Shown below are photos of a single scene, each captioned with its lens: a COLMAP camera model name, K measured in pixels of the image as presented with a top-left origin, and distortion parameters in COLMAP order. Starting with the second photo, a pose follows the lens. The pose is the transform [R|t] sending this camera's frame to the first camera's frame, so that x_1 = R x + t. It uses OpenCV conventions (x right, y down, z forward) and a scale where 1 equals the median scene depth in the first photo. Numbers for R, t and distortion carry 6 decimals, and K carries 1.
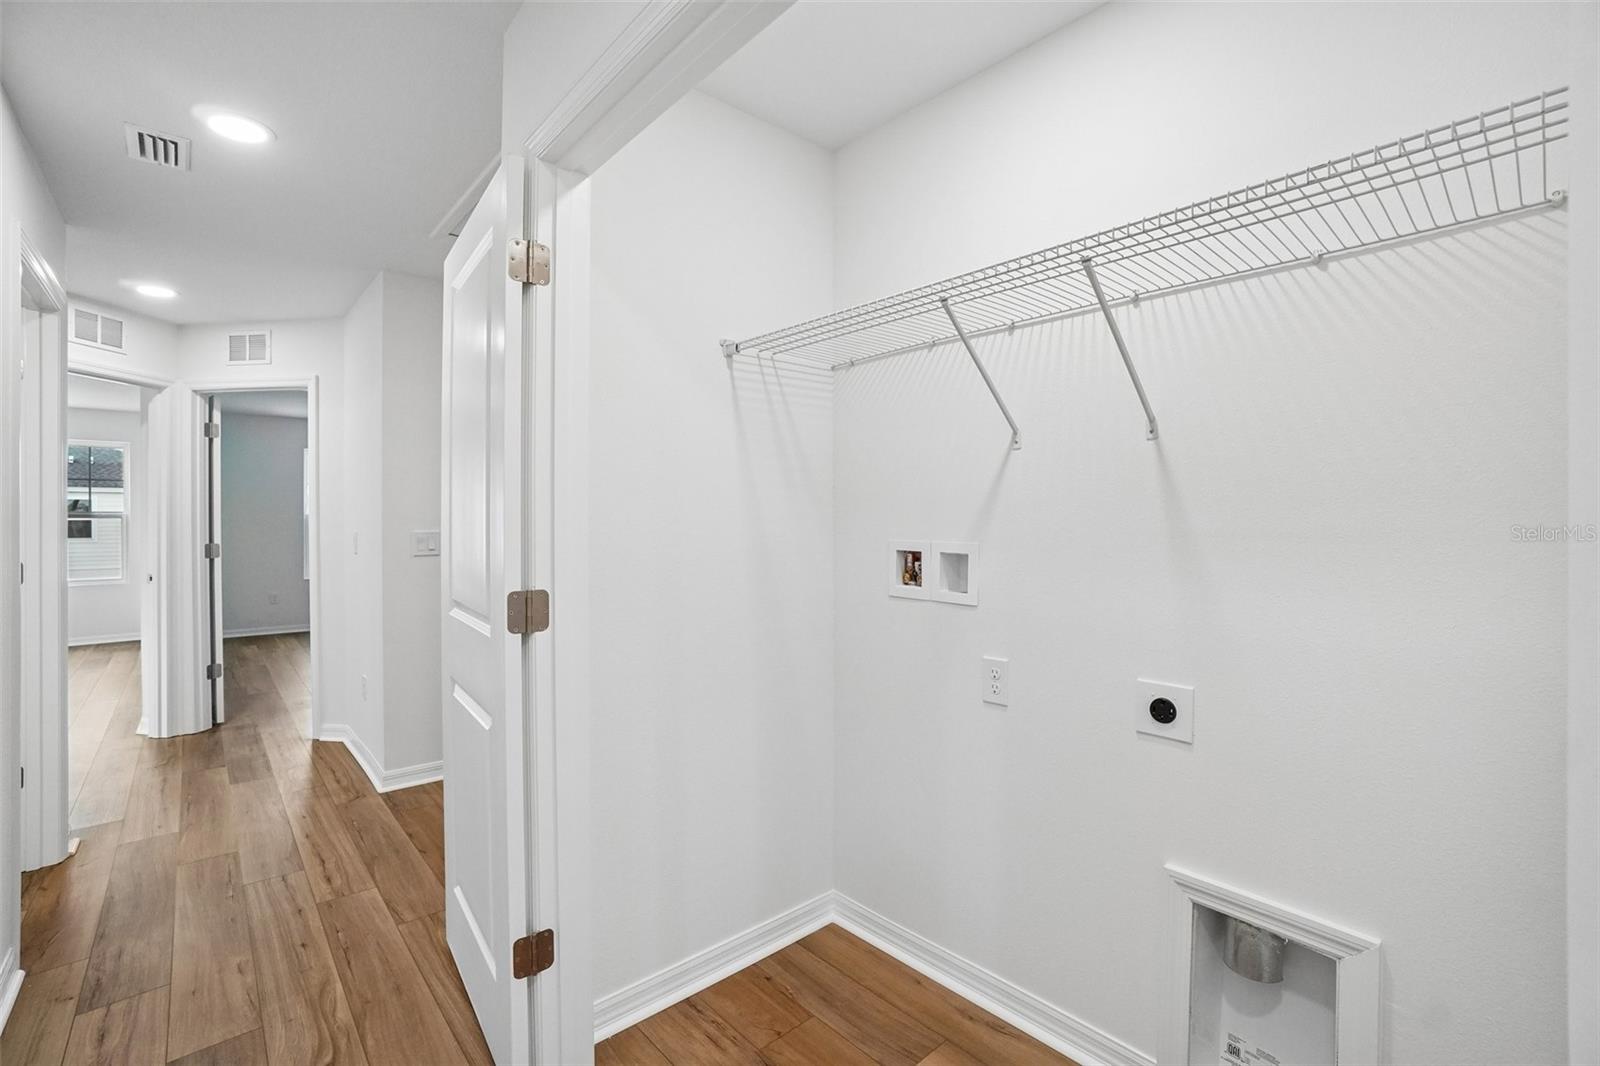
lens RADIAL K [[756.5, 0, 835.1], [0, 756.5, 521.6], [0, 0, 1]] dist [-0.050773, 0.016630]
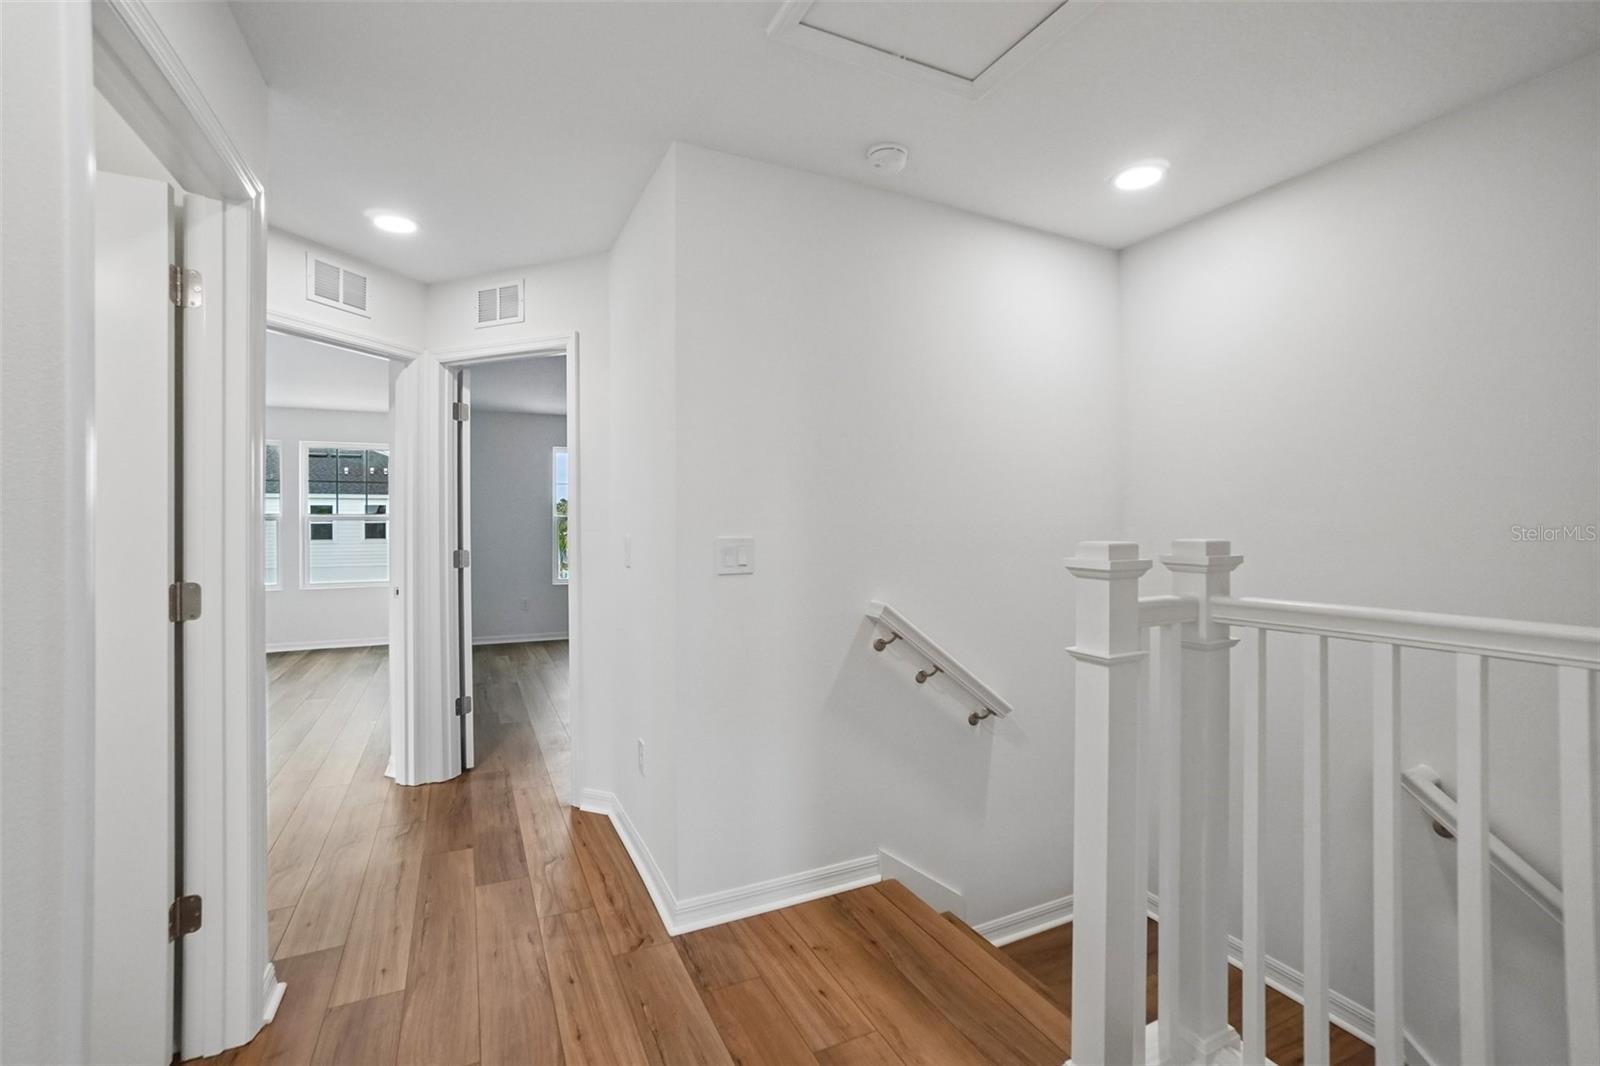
lens RADIAL K [[714.7, 0, 802.9], [0, 714.7, 517.6], [0, 0, 1]] dist [-0.062390, 0.022364]
pose [[0.962926, -0.004323, -0.269732, -0.281088], [0.001978, 0.999958, -0.008965, 0.001662], [0.269760, 0.008099, 0.962894, 0.362751]]
